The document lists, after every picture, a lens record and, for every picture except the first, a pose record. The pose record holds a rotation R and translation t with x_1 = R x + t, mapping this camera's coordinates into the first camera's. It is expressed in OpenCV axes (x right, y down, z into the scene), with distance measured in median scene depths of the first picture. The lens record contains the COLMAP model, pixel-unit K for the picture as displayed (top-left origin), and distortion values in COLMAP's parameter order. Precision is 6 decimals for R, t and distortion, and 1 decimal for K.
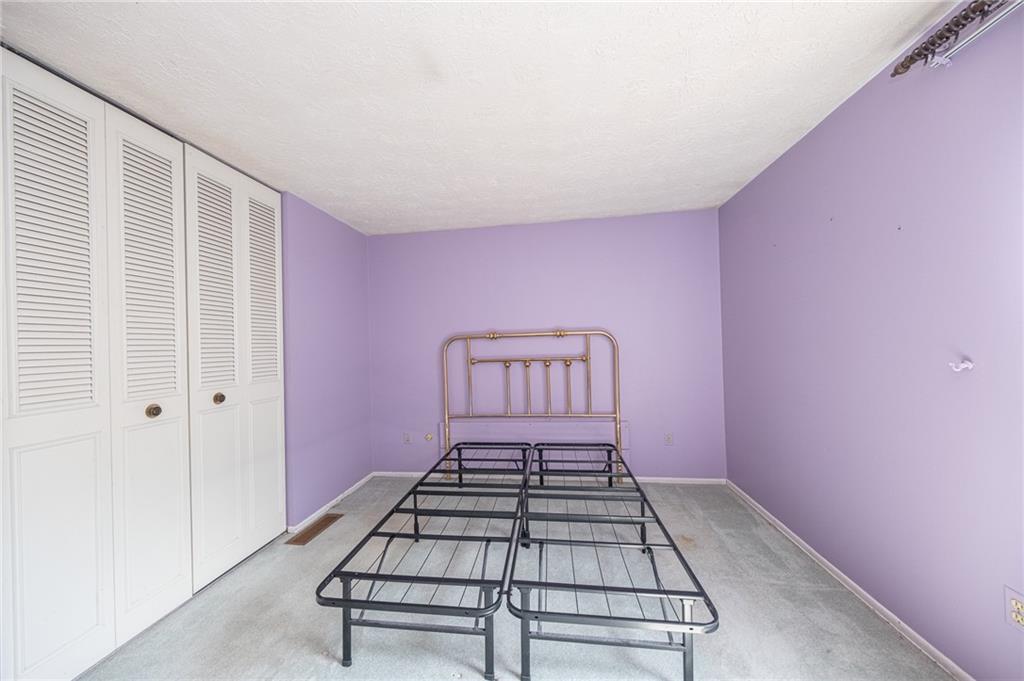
lens RADIAL K [[339.3, 0, 512.0], [0, 339.3, 340.5], [0, 0, 1]] dist [-0.000230, -0.000087]
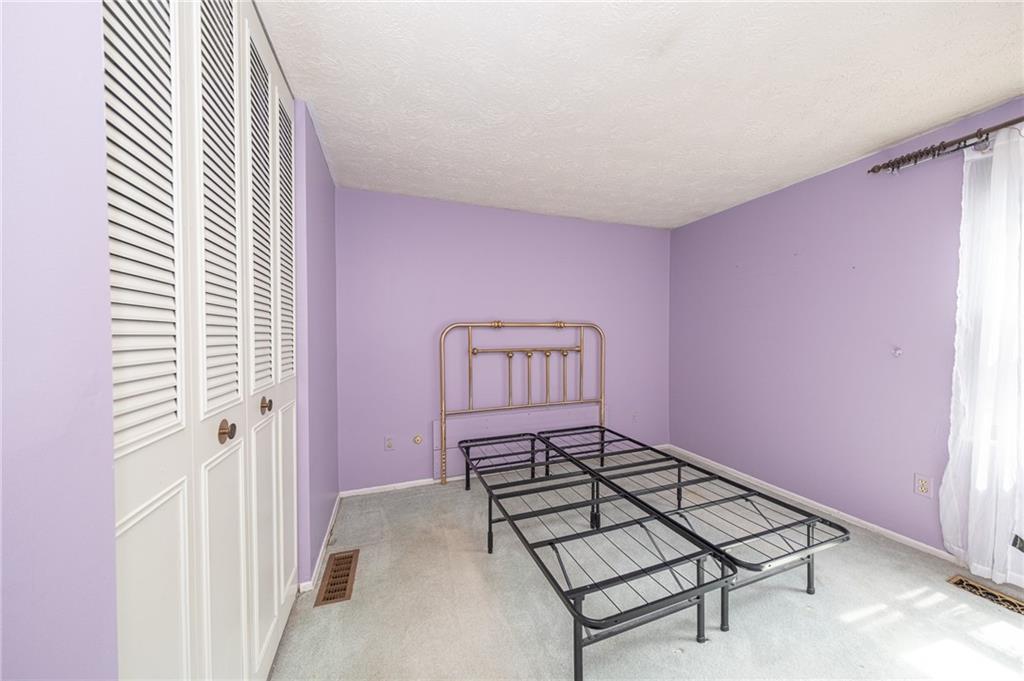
lens RADIAL K [[339.3, 0, 512.0], [0, 339.3, 340.5], [0, 0, 1]] dist [-0.000230, -0.000087]
pose [[0.886889, 0.017370, 0.461656, -0.469502], [-0.026253, 0.999573, 0.012825, 0.017447], [-0.461237, -0.023494, 0.886966, 0.143420]]
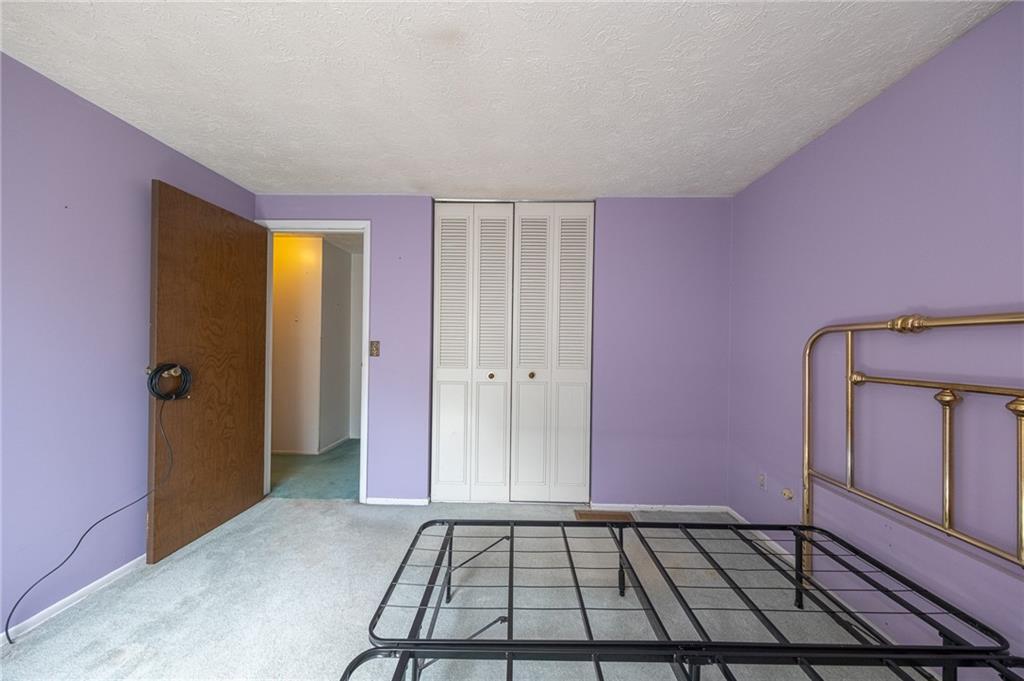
lens RADIAL K [[339.3, 0, 512.0], [0, 339.3, 340.5], [0, 0, 1]] dist [-0.000230, -0.000087]
pose [[0.113263, 0.021537, -0.993332, 0.316452], [-0.001737, 0.999768, 0.021479, -0.001709], [0.993564, -0.000708, 0.113274, 0.476233]]
